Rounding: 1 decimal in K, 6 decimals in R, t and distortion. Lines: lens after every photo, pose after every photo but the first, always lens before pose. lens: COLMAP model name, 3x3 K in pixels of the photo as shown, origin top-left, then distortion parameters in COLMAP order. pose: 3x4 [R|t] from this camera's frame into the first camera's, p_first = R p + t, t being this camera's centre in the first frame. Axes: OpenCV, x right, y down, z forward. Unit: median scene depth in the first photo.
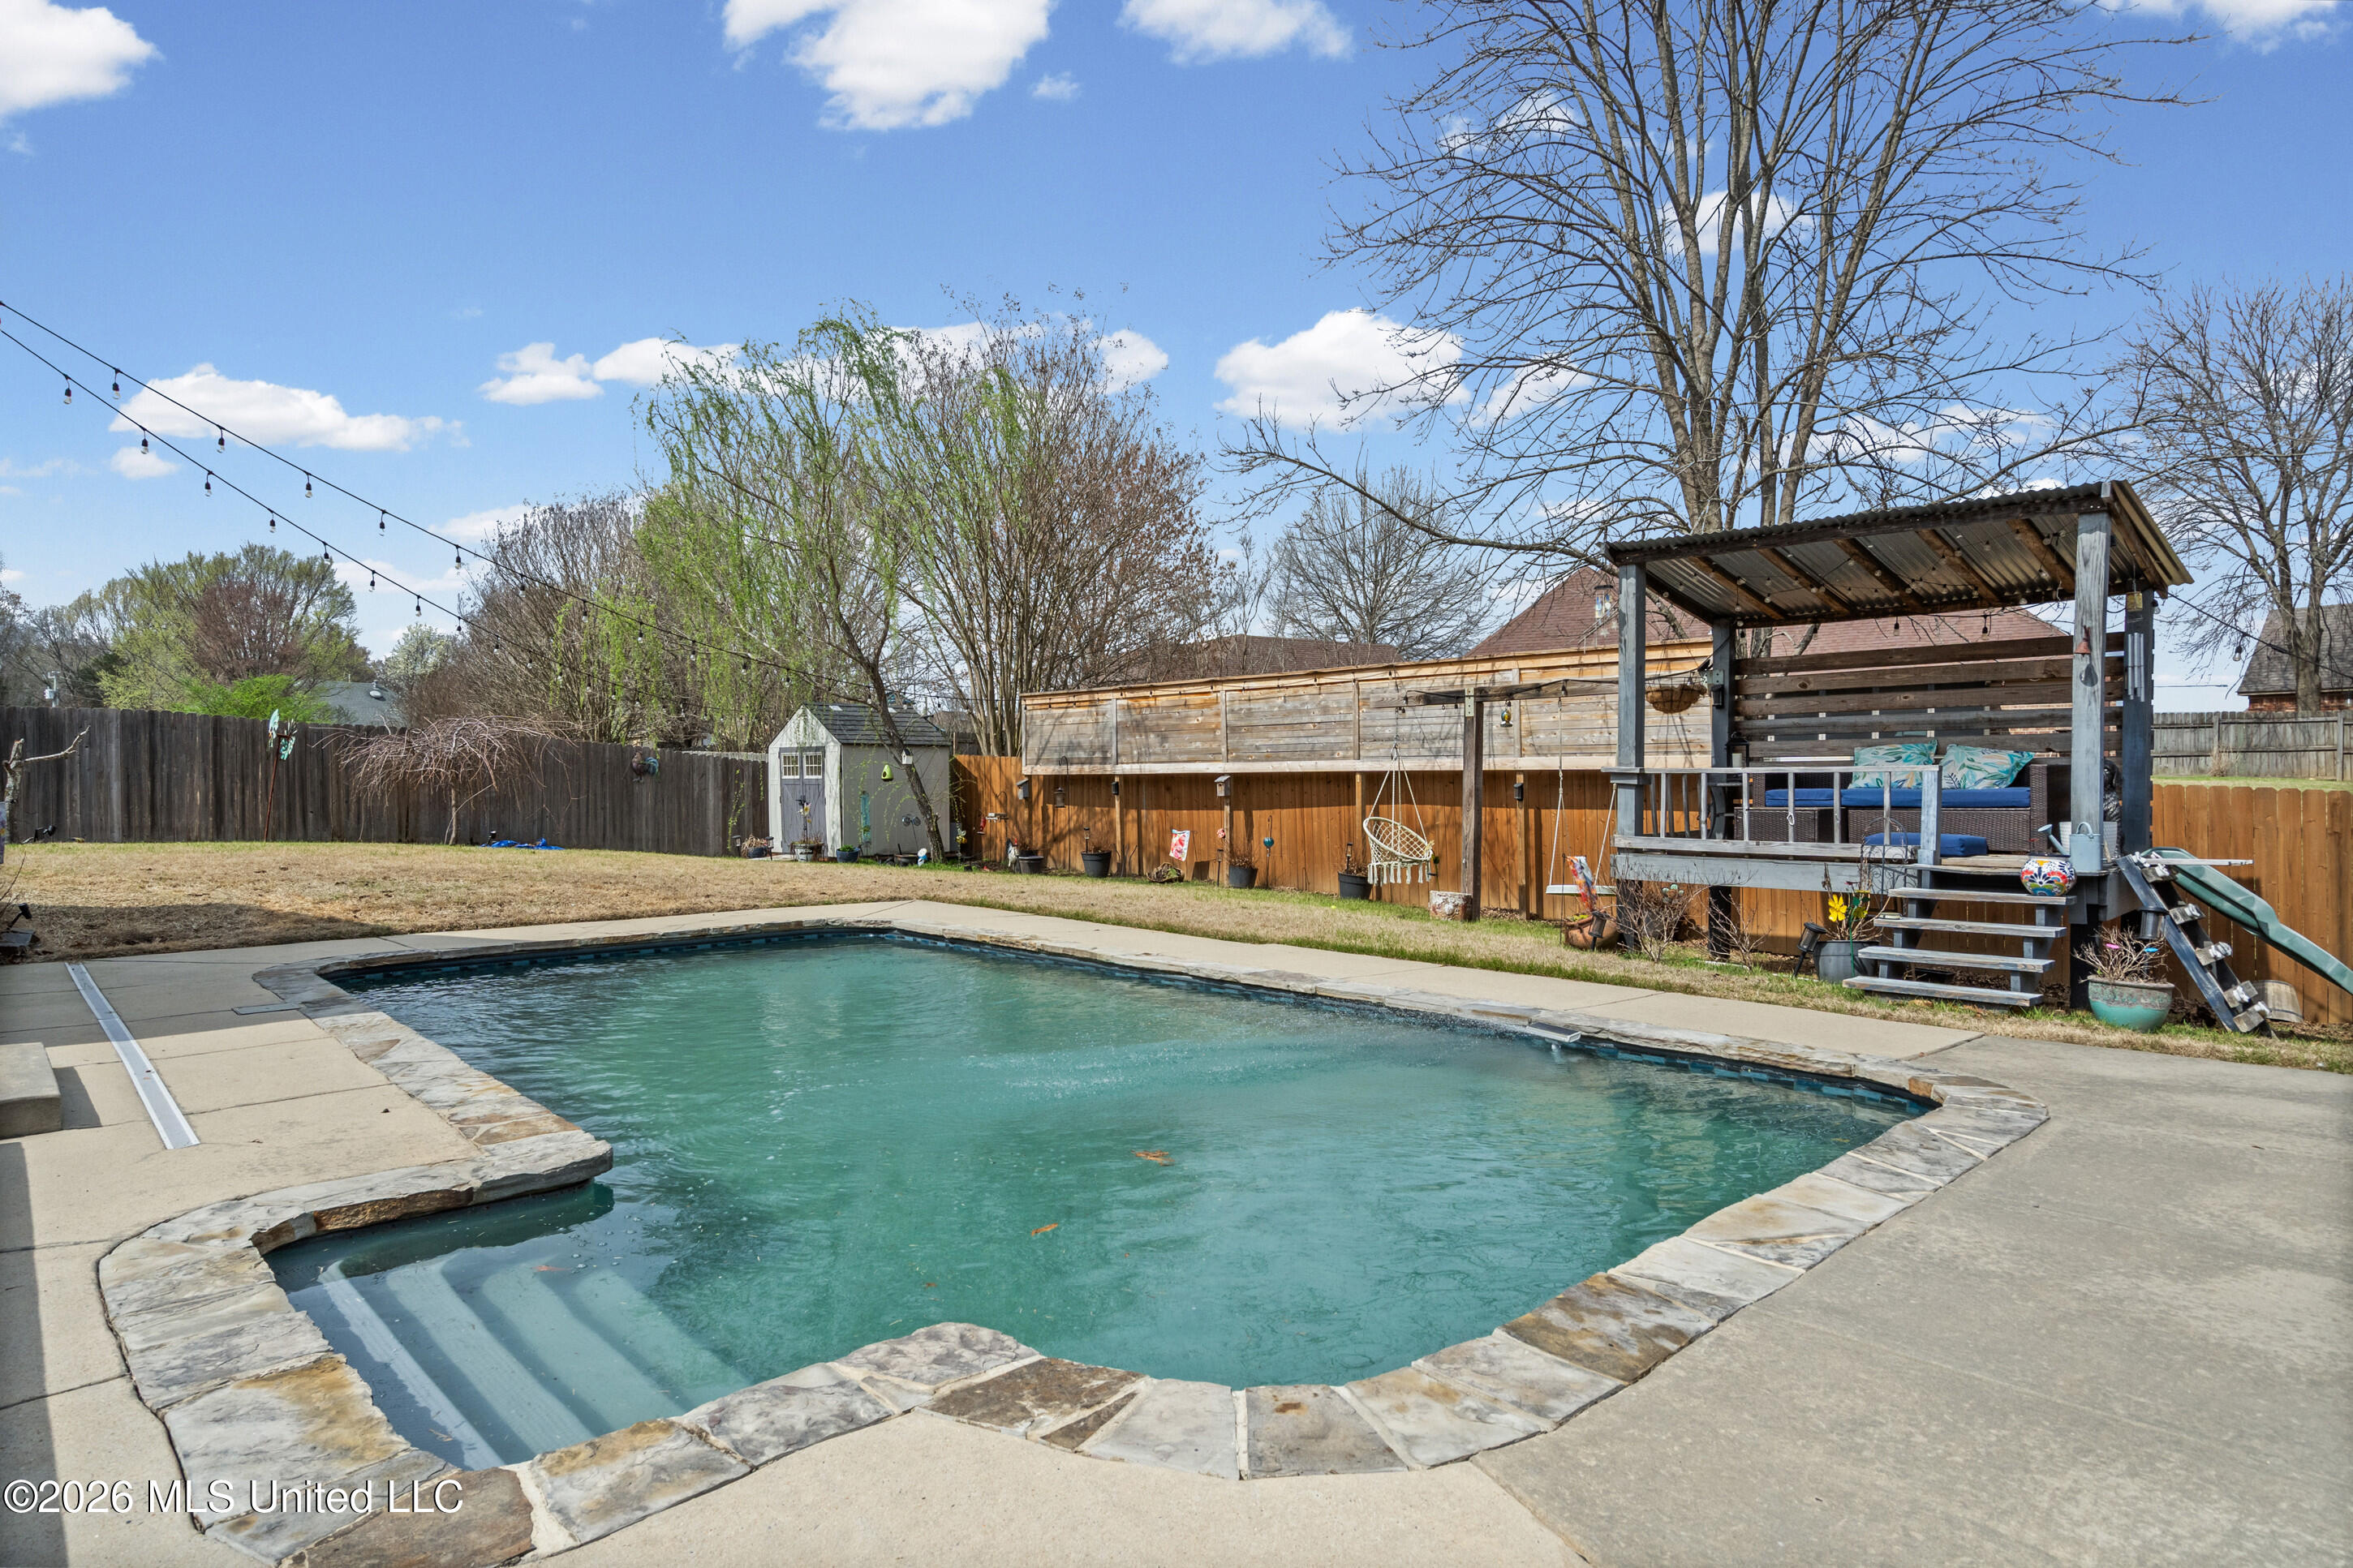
lens RADIAL K [[1260.8, 0, 1176.5], [0, 1260.8, 784.0], [0, 0, 1]] dist [0.001095, 0.000166]
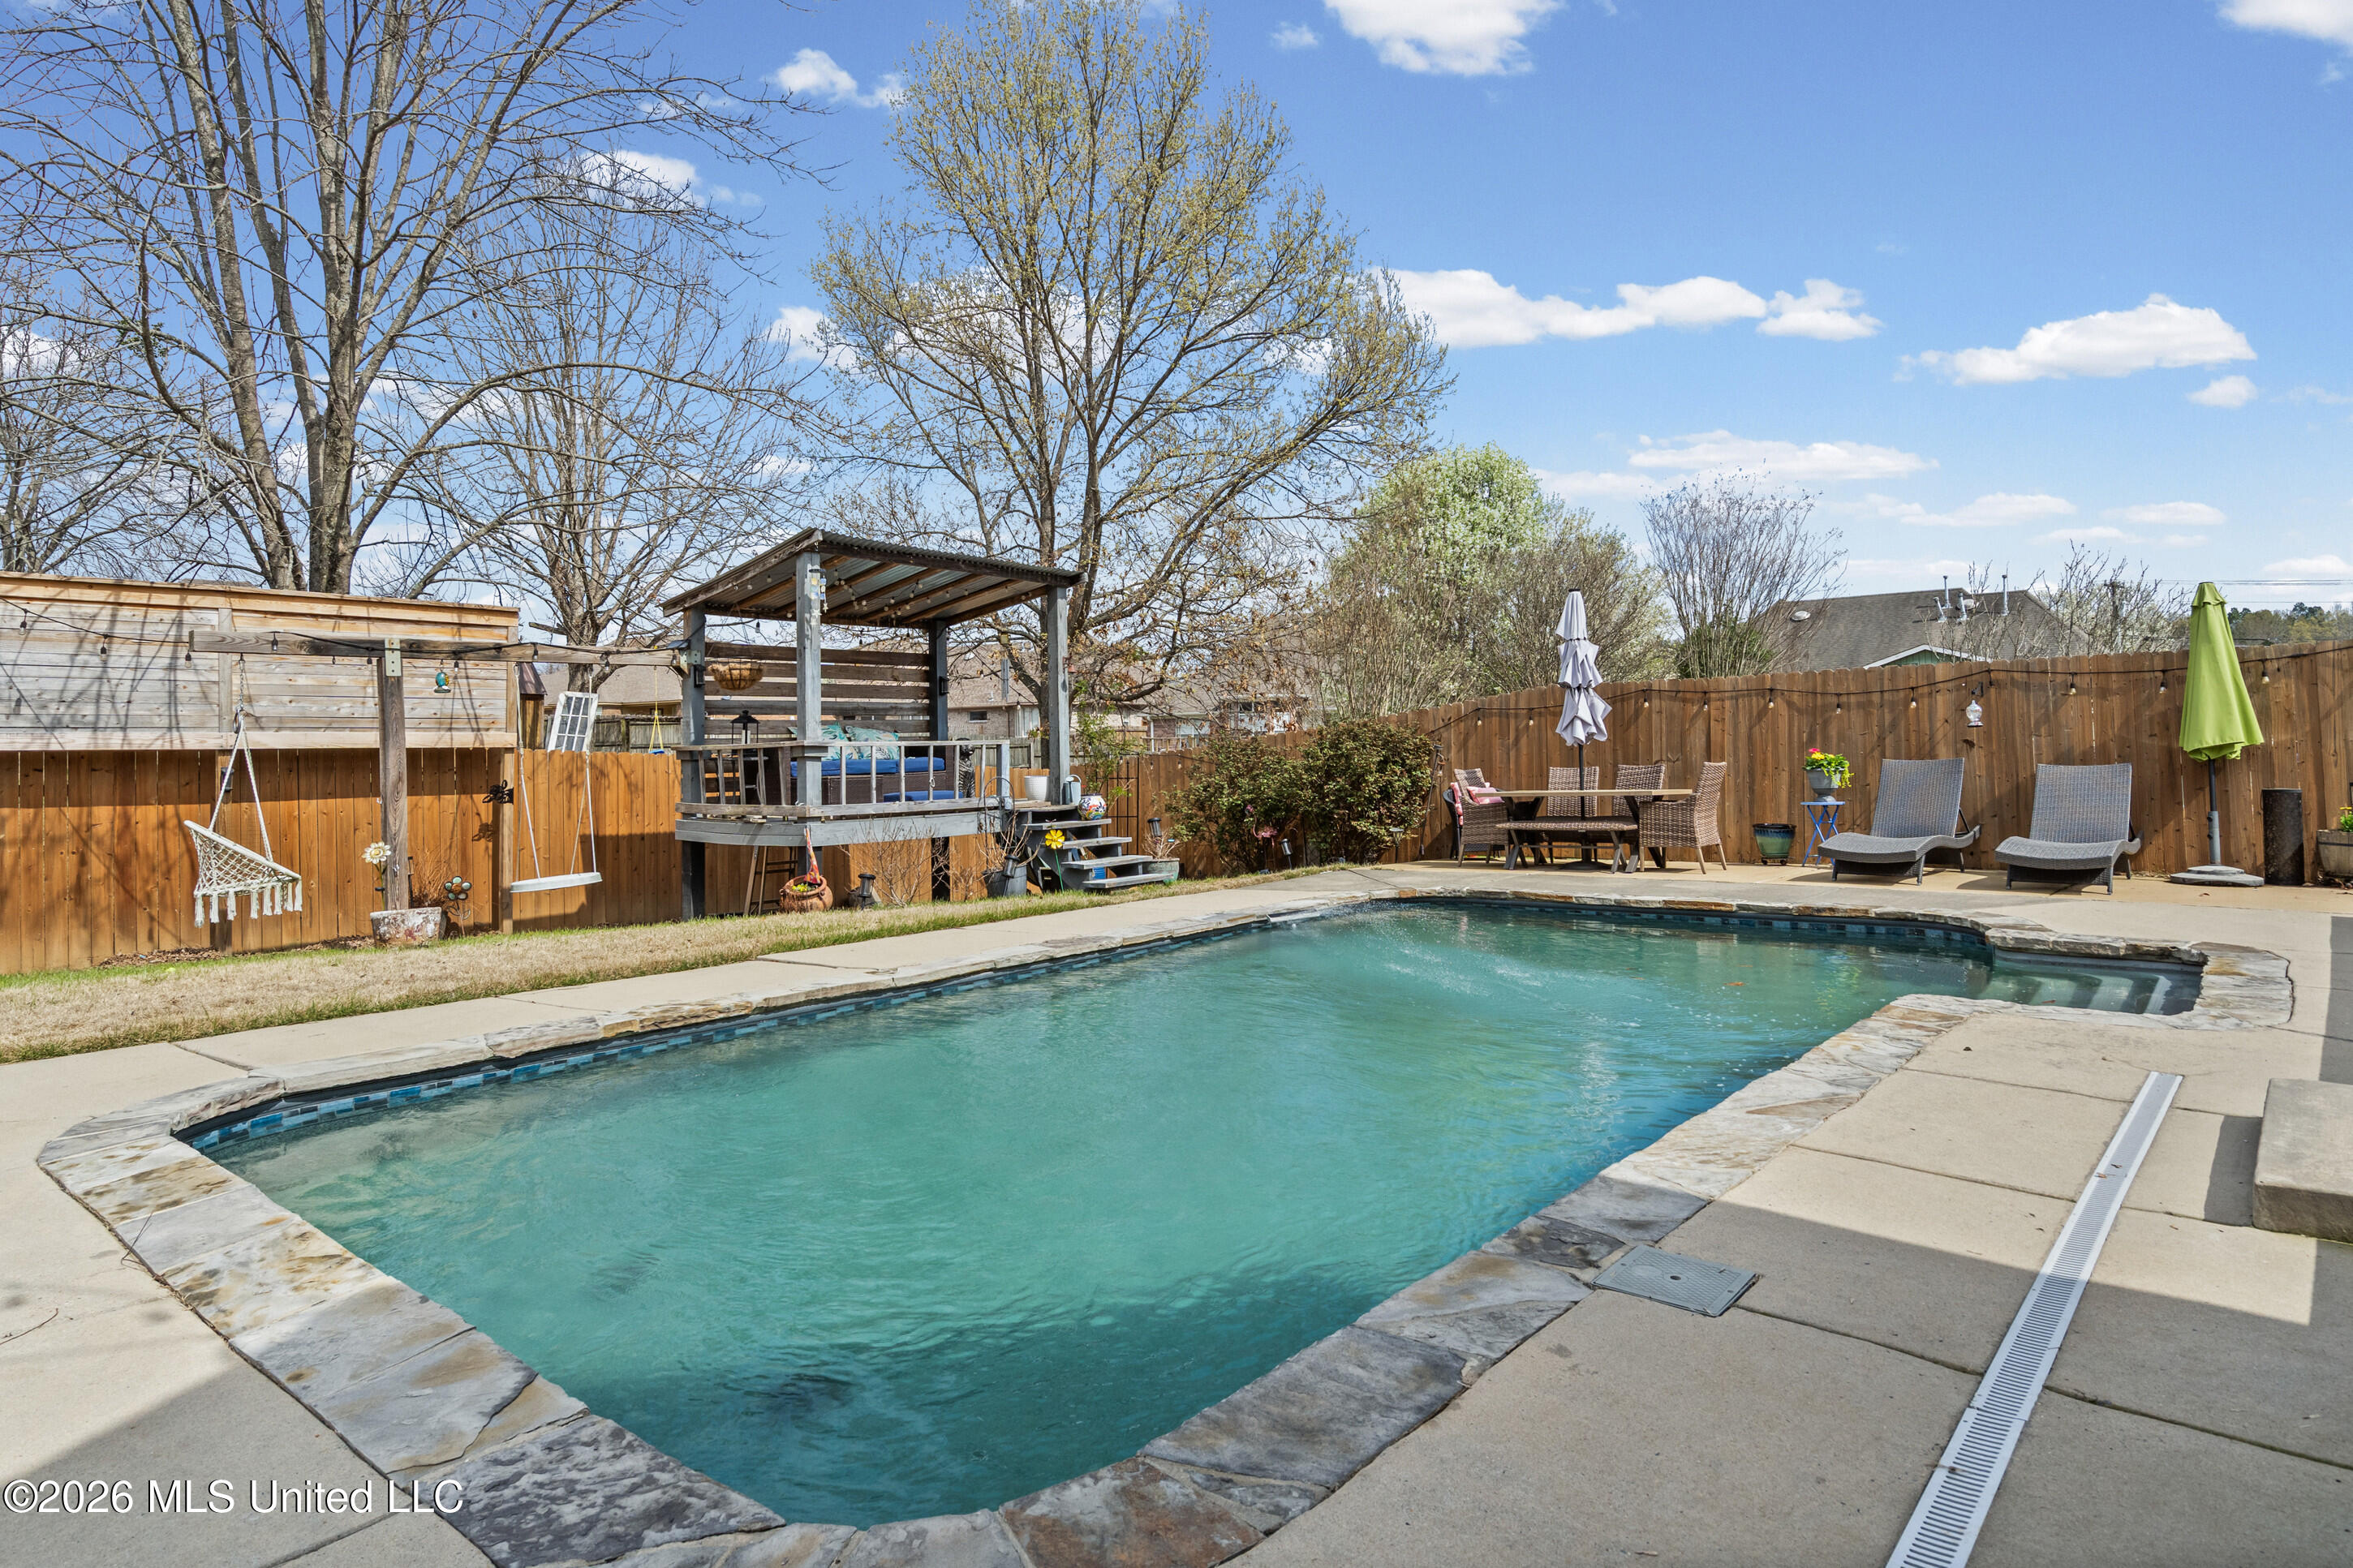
lens RADIAL K [[1293.3, 0, 1137.2], [0, 1293.3, 697.0], [0, 0, 1]] dist [0.001380, 0.000246]
pose [[-0.070308, 0.041585, 0.996658, -0.567324], [0.020852, 0.998974, -0.040211, -0.000763], [-0.997307, 0.017955, -0.071103, 0.602998]]
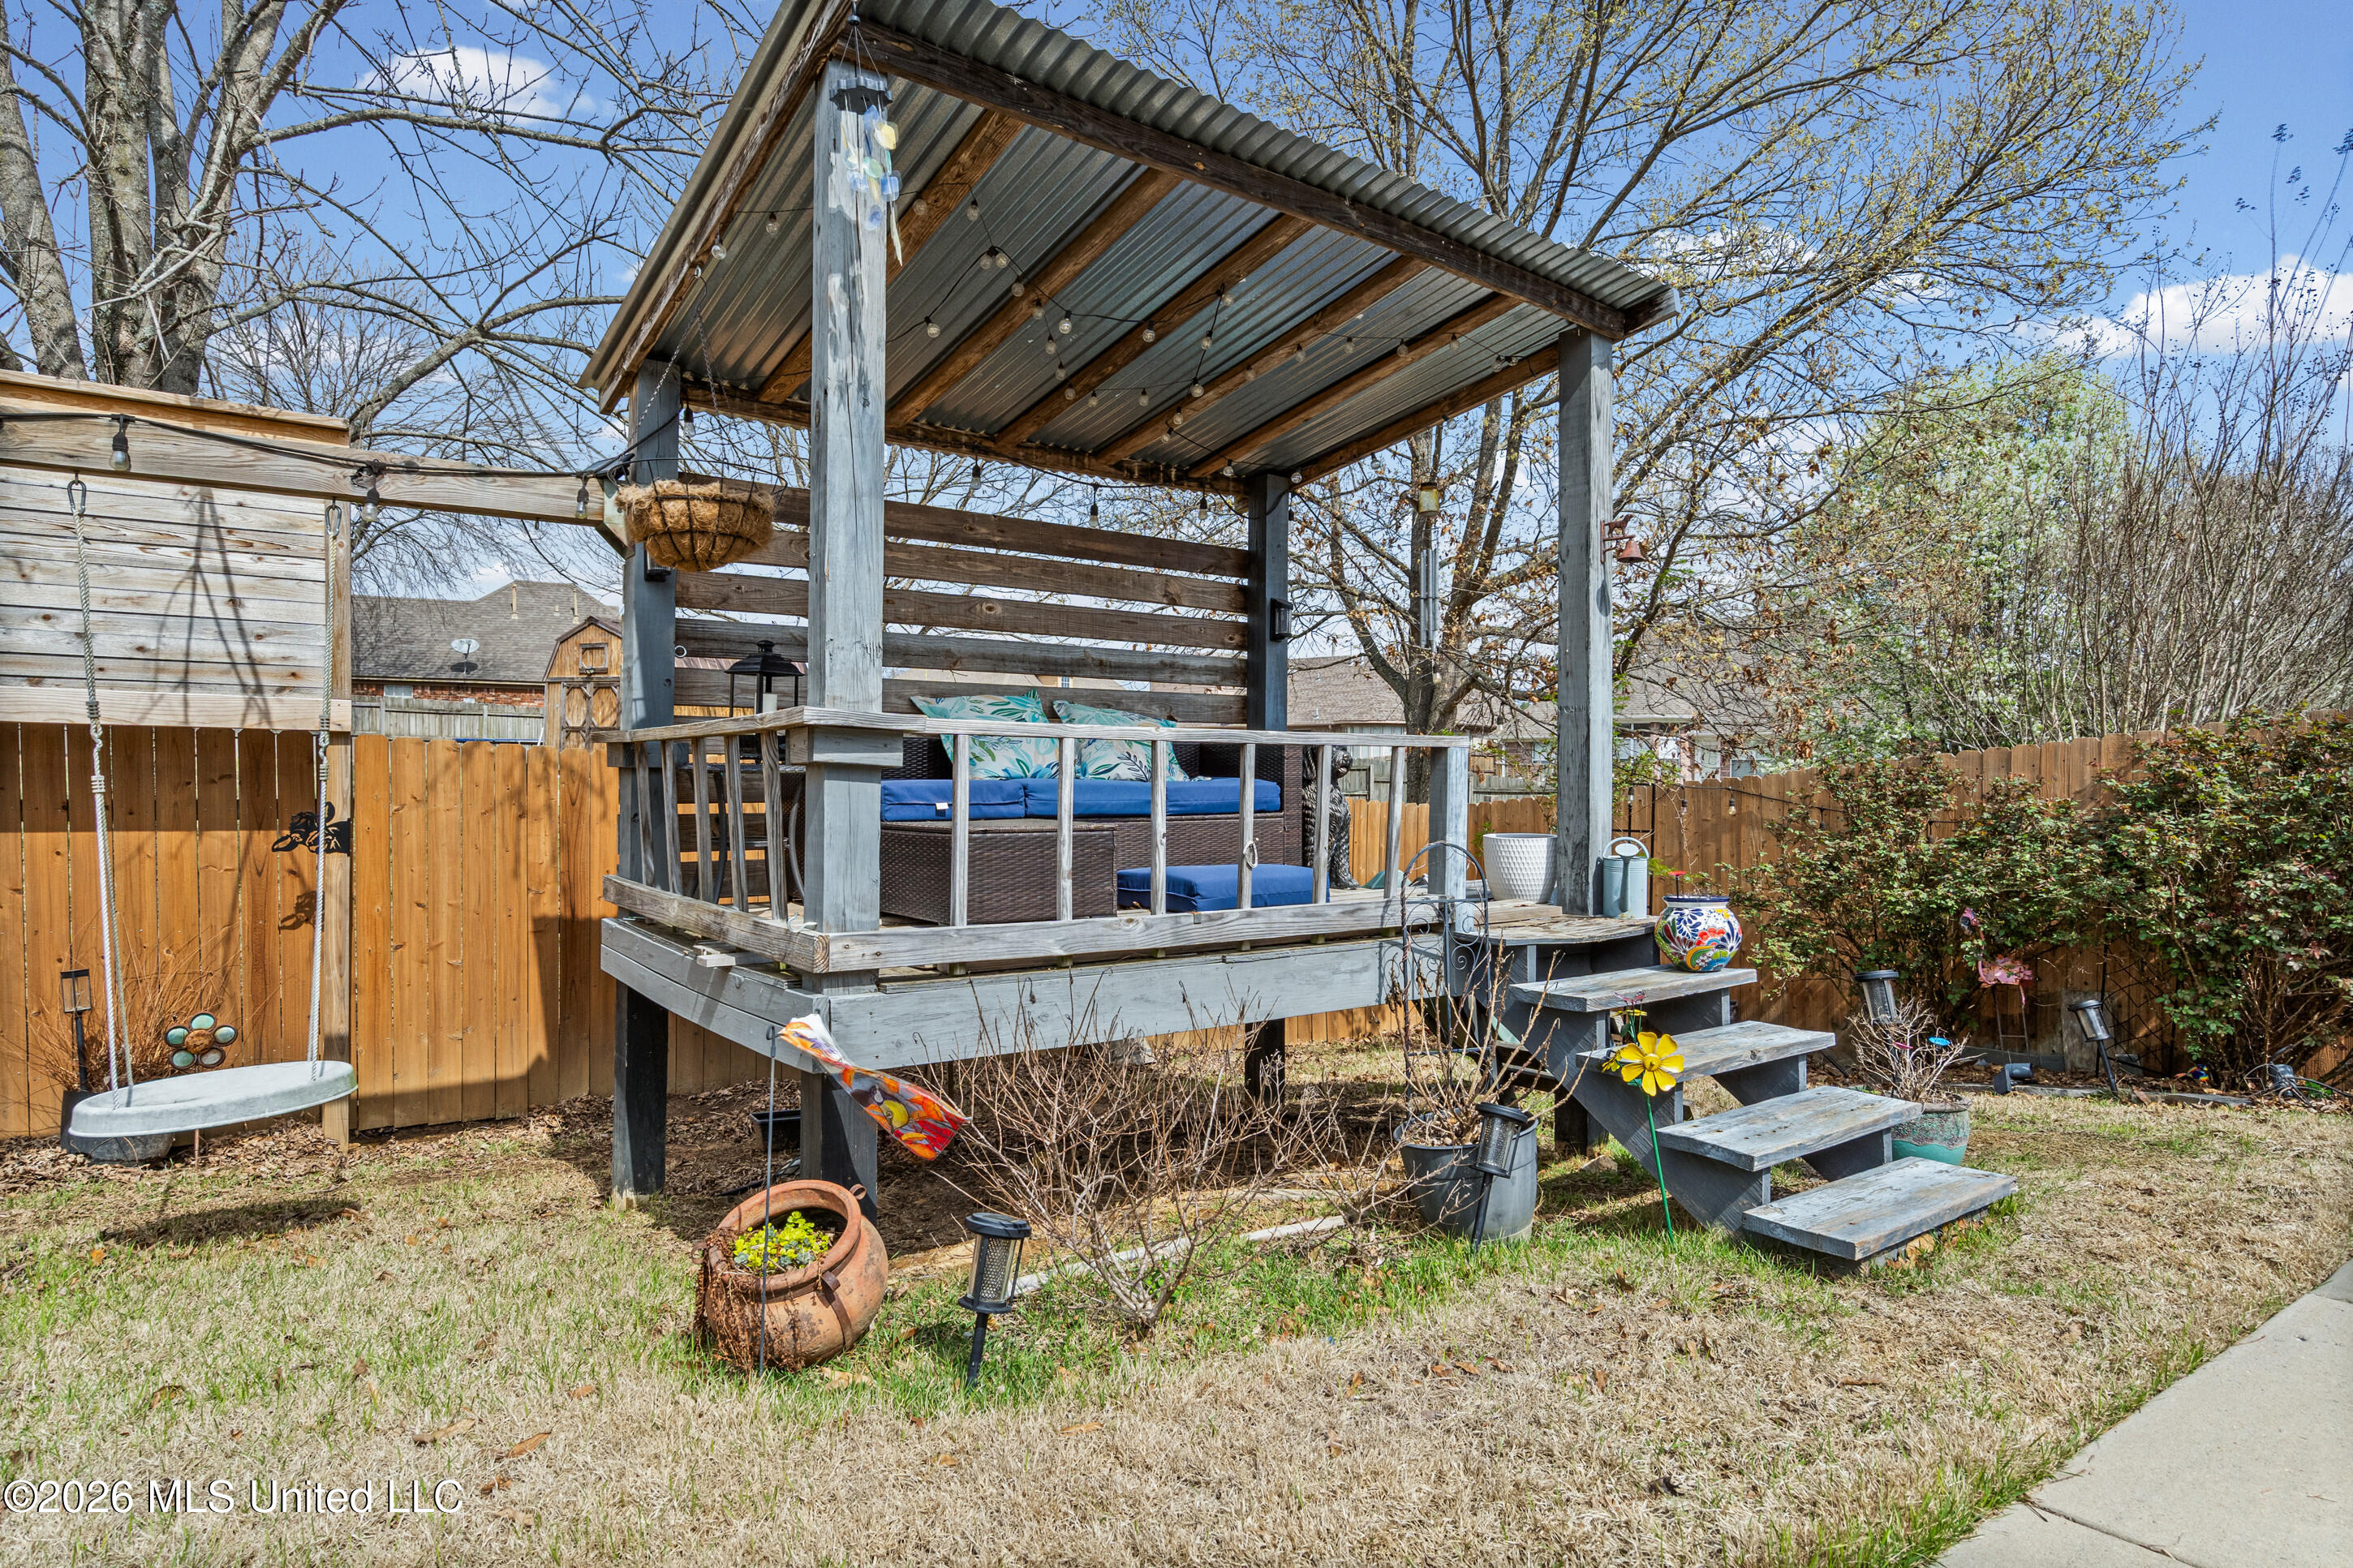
lens RADIAL K [[1260.8, 0, 1176.5], [0, 1260.8, 784.0], [0, 0, 1]] dist [0.001095, 0.000166]
pose [[0.145457, -0.005578, 0.989349, 0.047505], [-0.007078, 0.999953, 0.006678, 0.001396], [-0.989339, -0.007974, 0.145411, 0.656284]]
